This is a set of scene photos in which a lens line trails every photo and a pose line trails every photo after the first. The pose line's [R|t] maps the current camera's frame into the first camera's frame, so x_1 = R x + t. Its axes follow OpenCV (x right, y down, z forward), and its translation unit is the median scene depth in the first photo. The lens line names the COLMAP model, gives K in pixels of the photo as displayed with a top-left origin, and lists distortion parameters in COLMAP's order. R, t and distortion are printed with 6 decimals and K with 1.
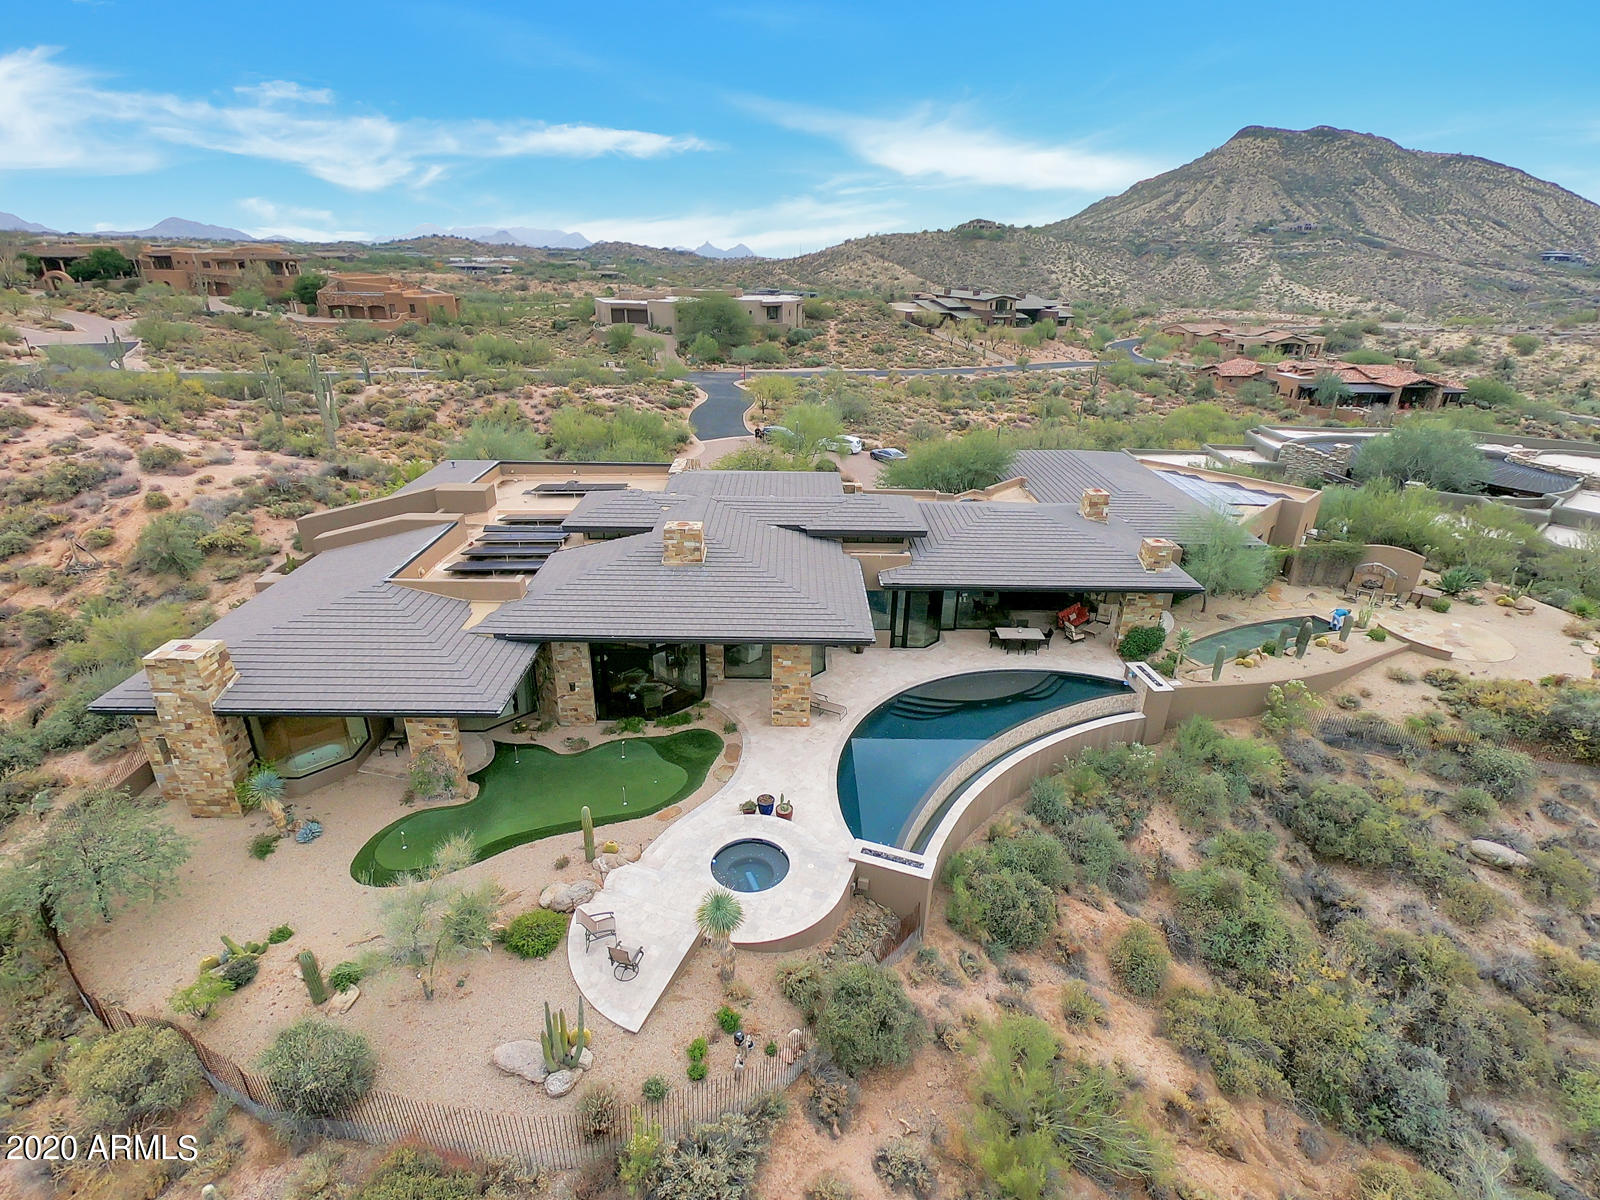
lens RADIAL K [[806.1, 0, 798.0], [0, 806.1, 591.4], [0, 0, 1]] dist [-0.000891, 0.001130]
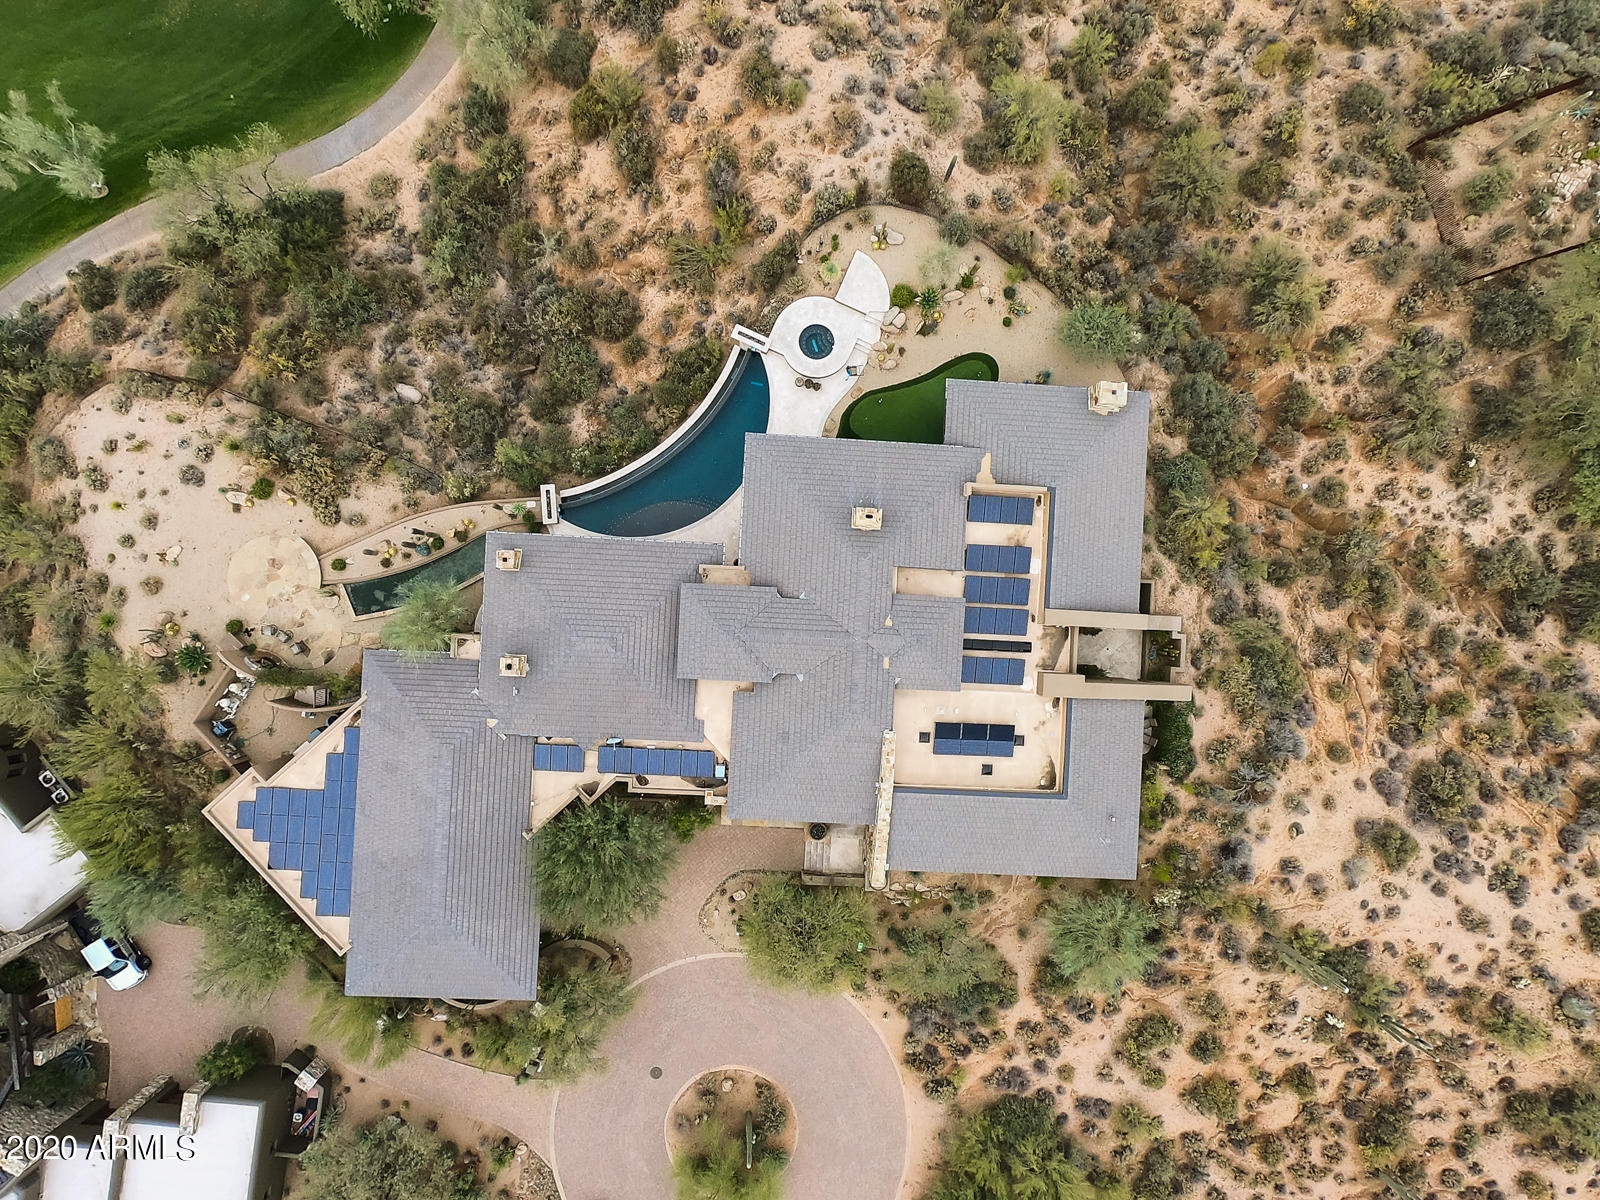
lens RADIAL K [[806.1, 0, 796.8], [0, 806.1, 596.2], [0, 0, 1]] dist [-0.000891, 0.001130]
pose [[-0.996455, -0.055819, -0.062942, 0.050420], [-0.035894, -0.394568, 0.918166, -1.043855], [-0.076086, 0.917170, 0.391165, 0.420252]]
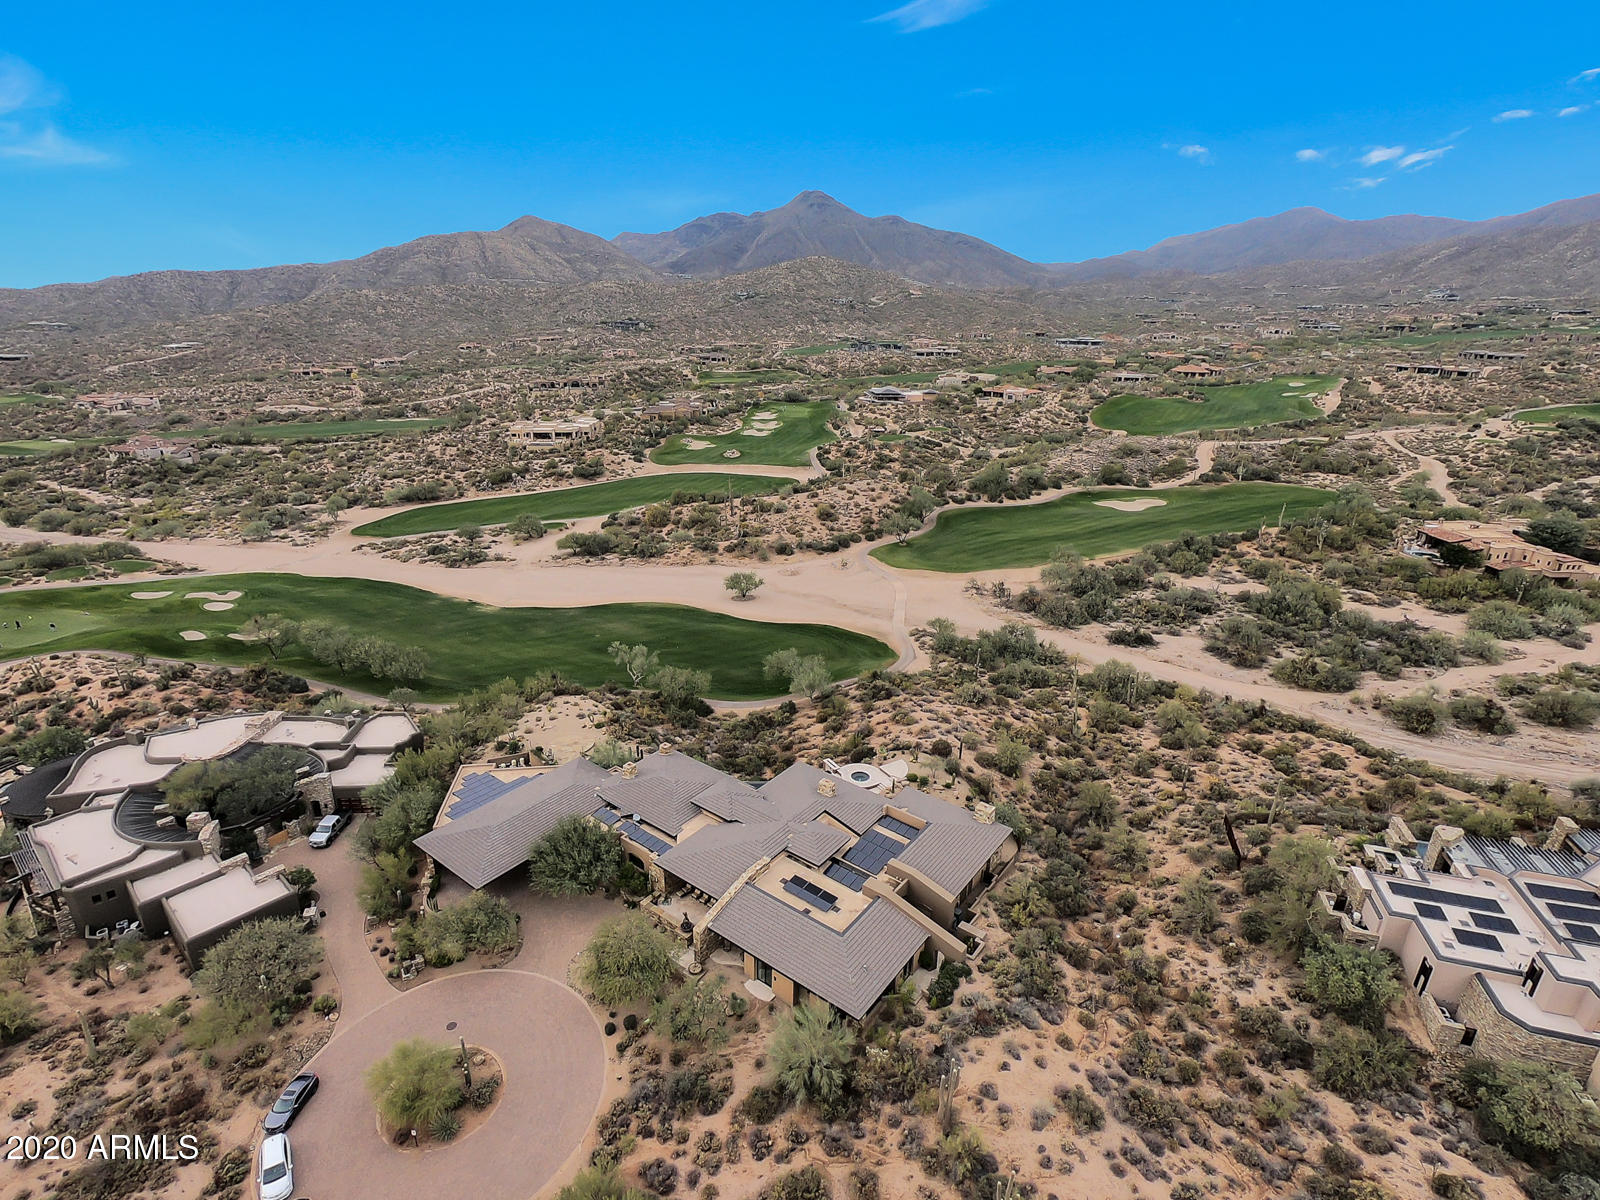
lens RADIAL K [[806.1, 0, 802.5], [0, 806.1, 605.3], [0, 0, 1]] dist [-0.000891, 0.001130]
pose [[-0.796203, -0.246359, 0.552601, -1.011051], [0.207198, 0.747093, 0.631602, -1.596865], [-0.568445, 0.617381, -0.543792, 1.540984]]
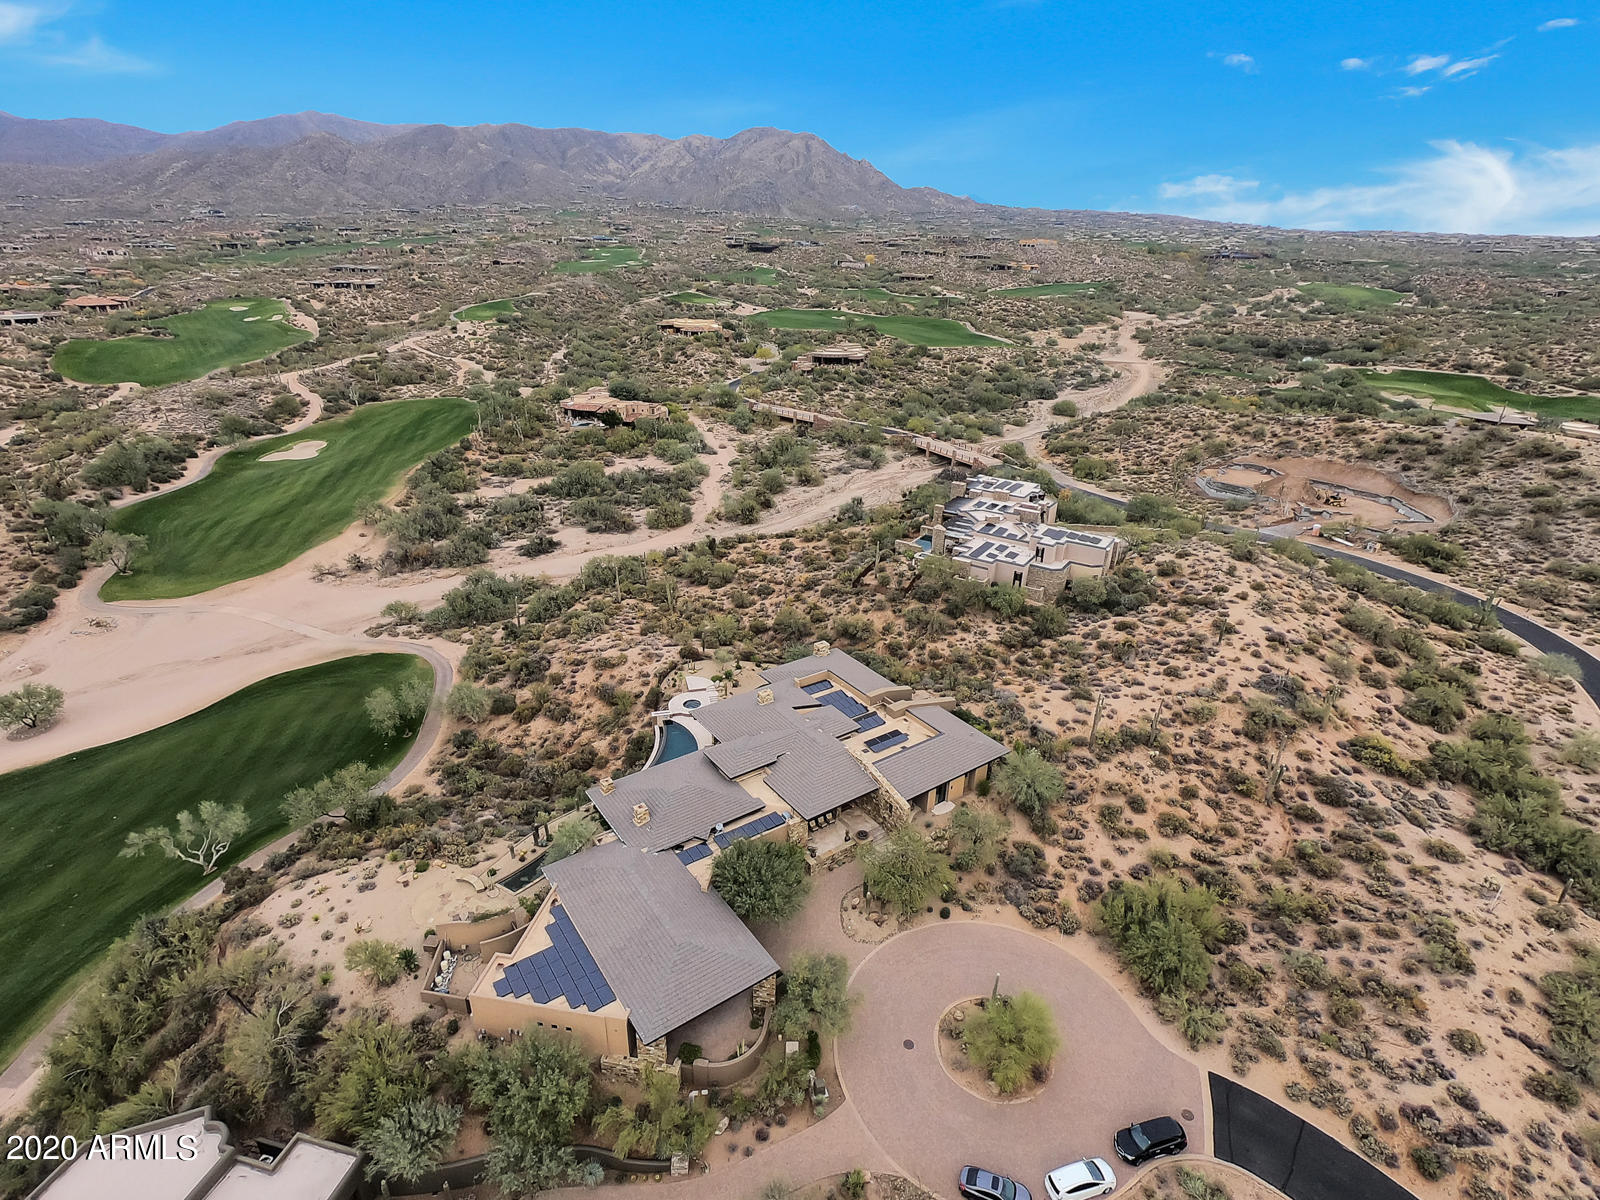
lens RADIAL K [[806.1, 0, 798.4], [0, 806.1, 601.7], [0, 0, 1]] dist [-0.000891, 0.001130]
pose [[-0.816394, 0.202362, -0.540880, 0.897619], [-0.260670, 0.706626, 0.657823, -1.600970], [0.515318, 0.678034, -0.524135, 1.692790]]
